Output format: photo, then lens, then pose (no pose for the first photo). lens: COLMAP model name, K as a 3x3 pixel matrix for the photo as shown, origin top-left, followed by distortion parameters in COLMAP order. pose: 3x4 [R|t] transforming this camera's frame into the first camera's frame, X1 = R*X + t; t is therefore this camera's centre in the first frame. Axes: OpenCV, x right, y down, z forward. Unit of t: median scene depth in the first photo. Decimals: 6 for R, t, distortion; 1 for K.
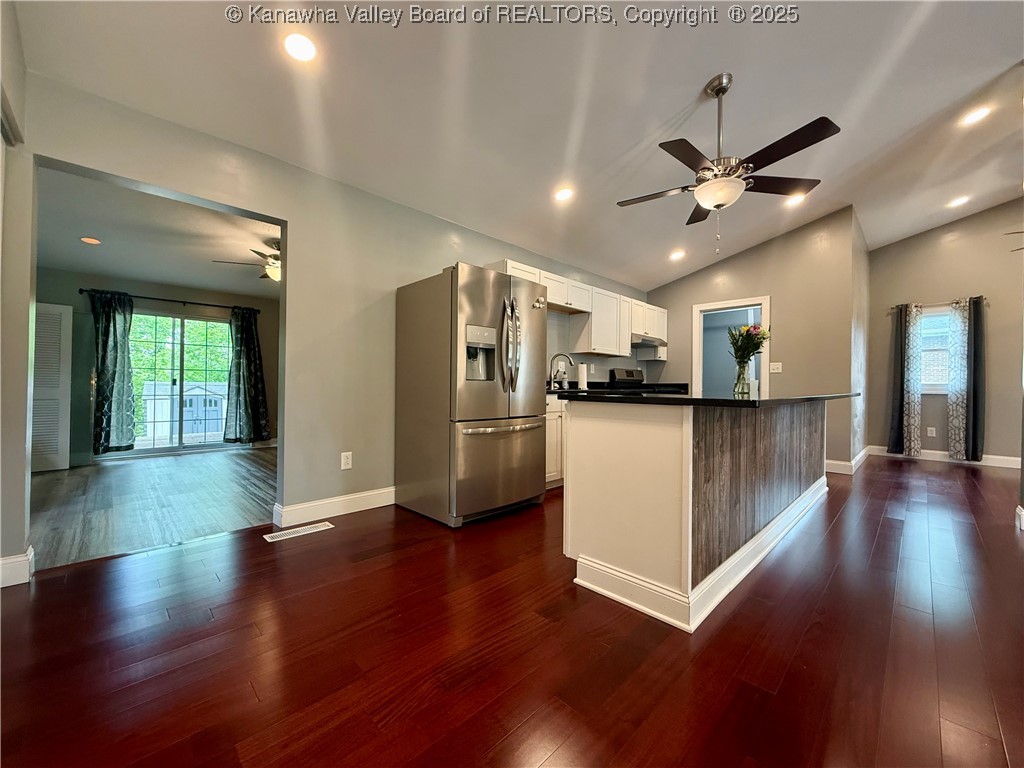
lens RADIAL K [[404.1, 0, 507.6], [0, 404.1, 384.9], [0, 0, 1]] dist [-0.000926, -0.000030]
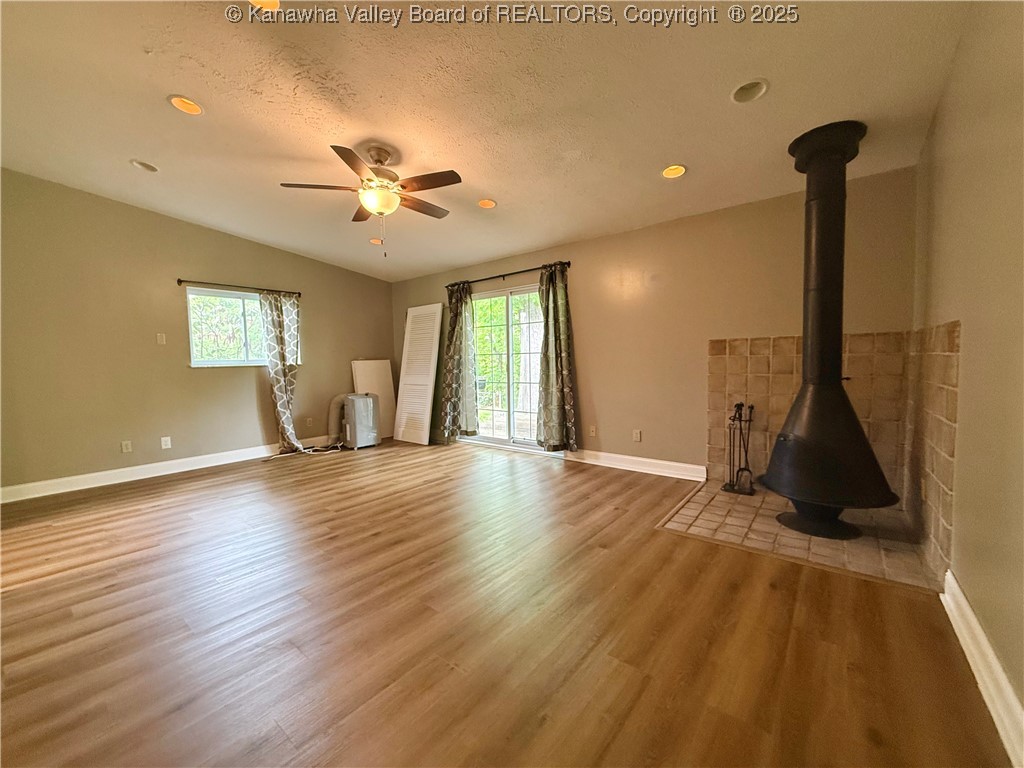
lens RADIAL K [[404.1, 0, 507.6], [0, 404.1, 384.9], [0, 0, 1]] dist [-0.000926, -0.000030]
pose [[0.115905, 0.040846, -0.992420, 0.033471], [0.014986, 0.998968, 0.042866, -0.003863], [0.993147, -0.019840, 0.115173, 0.431204]]
